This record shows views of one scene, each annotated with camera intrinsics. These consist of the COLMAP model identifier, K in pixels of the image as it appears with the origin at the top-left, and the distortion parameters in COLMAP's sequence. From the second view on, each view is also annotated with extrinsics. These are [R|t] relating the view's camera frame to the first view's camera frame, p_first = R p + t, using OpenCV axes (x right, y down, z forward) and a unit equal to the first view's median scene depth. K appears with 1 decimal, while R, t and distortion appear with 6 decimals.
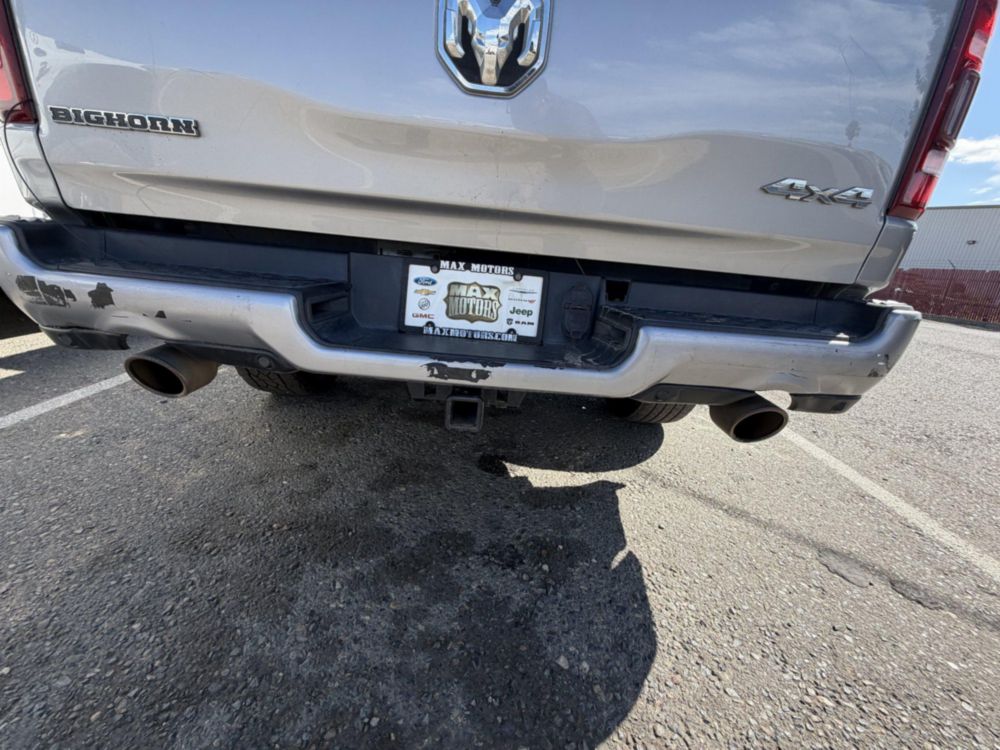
lens RADIAL K [[401.5, 0, 500.7], [0, 401.5, 358.4], [0, 0, 1]] dist [-0.000109, -0.000296]
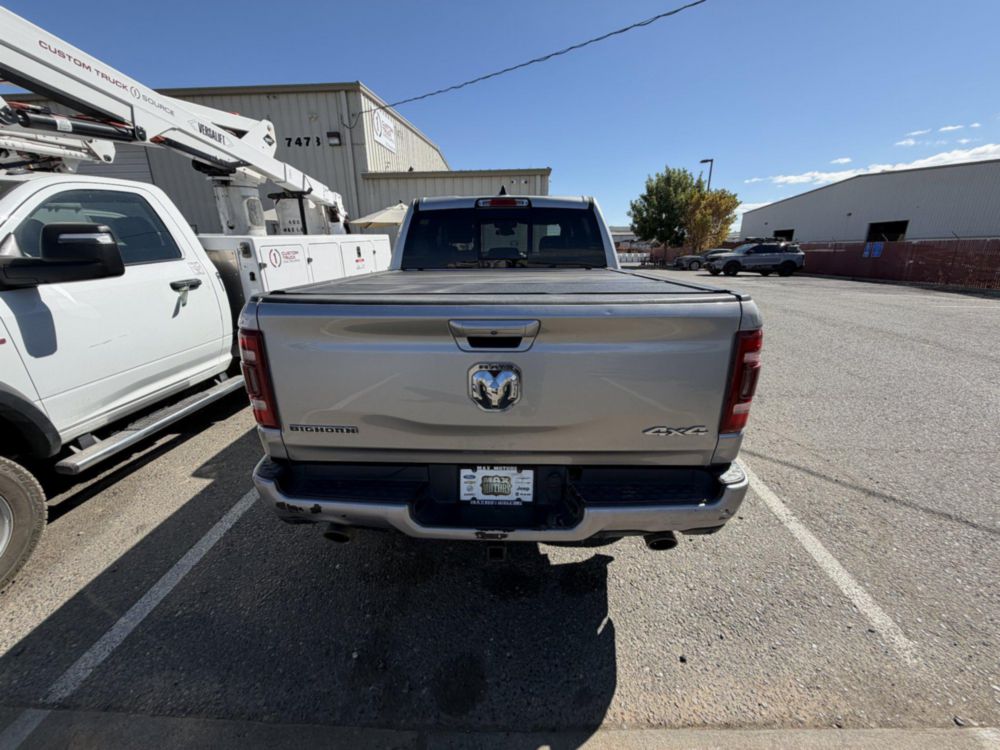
lens RADIAL K [[401.5, 0, 499.6], [0, 401.5, 370.2], [0, 0, 1]] dist [-0.000109, -0.000296]
pose [[0.993878, -0.077856, -0.078390, 0.129953], [0.077662, 0.996964, -0.005531, -0.652834], [0.078582, -0.000591, 0.996907, -0.814372]]
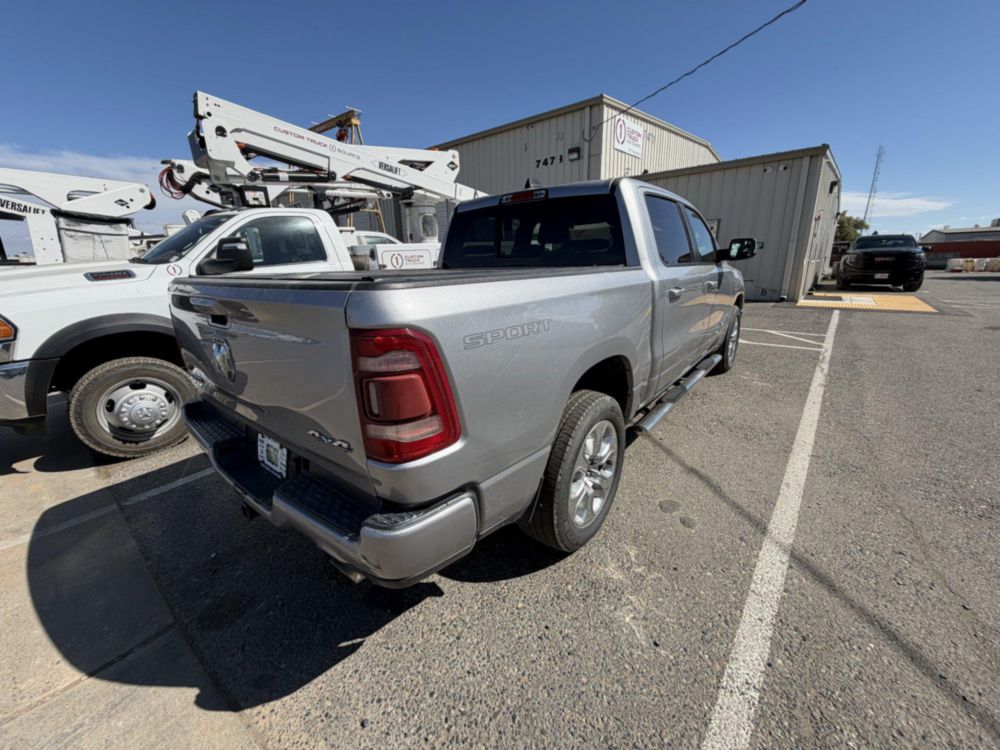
lens RADIAL K [[401.5, 0, 498.4], [0, 401.5, 370.6], [0, 0, 1]] dist [-0.000109, -0.000296]
pose [[0.760345, 0.062827, -0.646474, 2.059271], [-0.098611, 0.994939, -0.019289, -0.632820], [0.641990, 0.078416, 0.762692, 0.168385]]
